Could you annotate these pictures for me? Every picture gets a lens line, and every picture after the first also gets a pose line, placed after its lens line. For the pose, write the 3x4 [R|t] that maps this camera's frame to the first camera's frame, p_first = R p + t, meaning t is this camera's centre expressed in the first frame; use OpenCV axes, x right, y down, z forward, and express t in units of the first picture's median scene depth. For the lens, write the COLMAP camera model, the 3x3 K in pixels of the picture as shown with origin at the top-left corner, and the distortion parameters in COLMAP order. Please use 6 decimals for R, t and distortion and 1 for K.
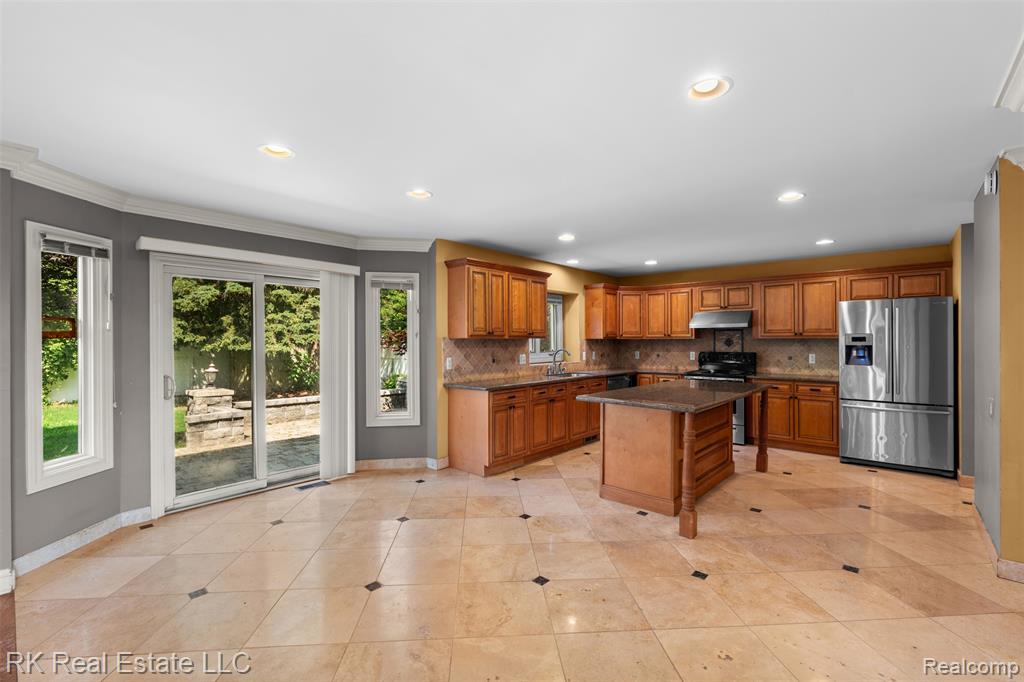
lens RADIAL K [[451.2, 0, 507.8], [0, 451.2, 340.6], [0, 0, 1]] dist [0.001748, -0.001261]
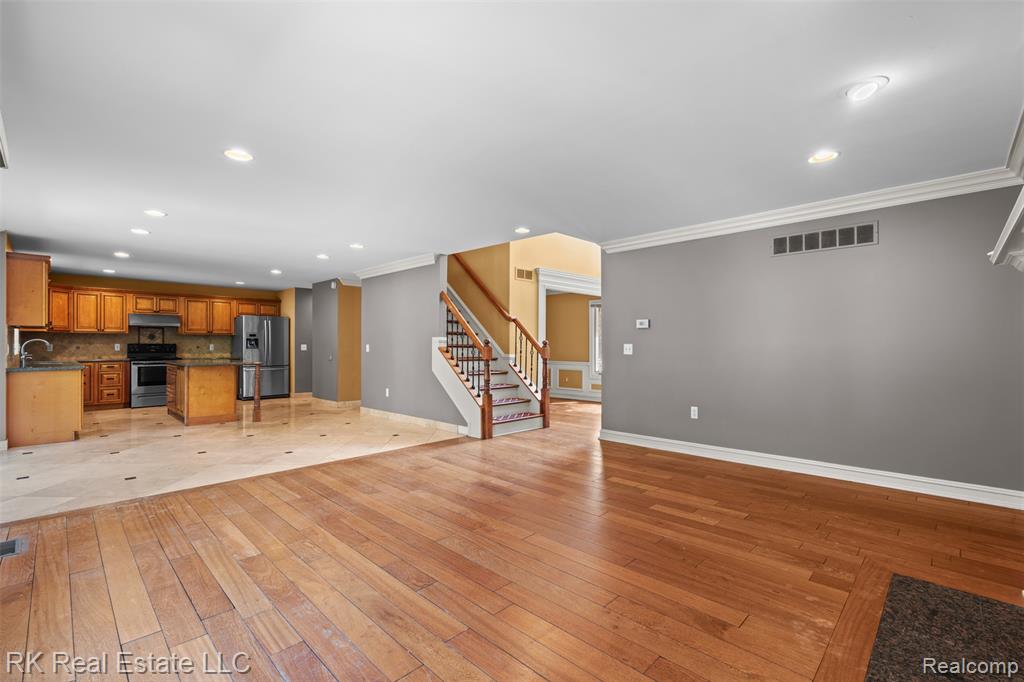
lens RADIAL K [[451.2, 0, 510.3], [0, 451.2, 344.8], [0, 0, 1]] dist [0.001748, -0.001261]
pose [[0.049365, 0.009075, 0.998740, -0.875622], [0.003693, 0.999950, -0.009269, 0.047594], [-0.998774, 0.004146, 0.049329, -0.159972]]
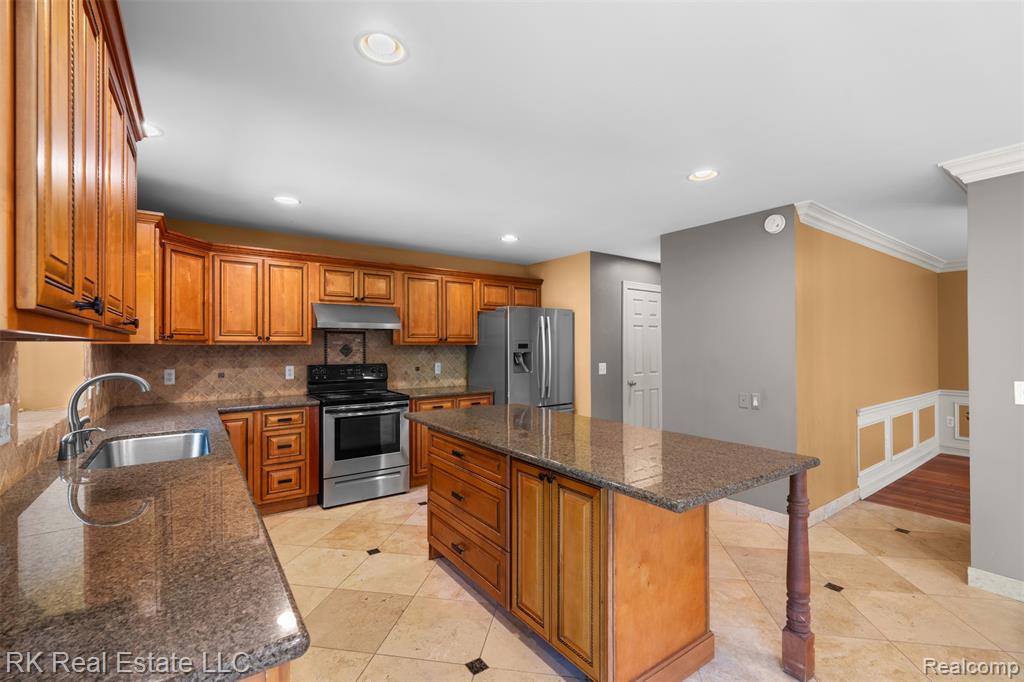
lens RADIAL K [[451.2, 0, 514.5], [0, 451.2, 345.8], [0, 0, 1]] dist [0.001748, -0.001261]
pose [[0.218506, 0.009225, 0.975792, -0.139231], [0.004056, 0.999938, -0.010362, 0.005574], [-0.975827, 0.006222, 0.218455, 0.636704]]
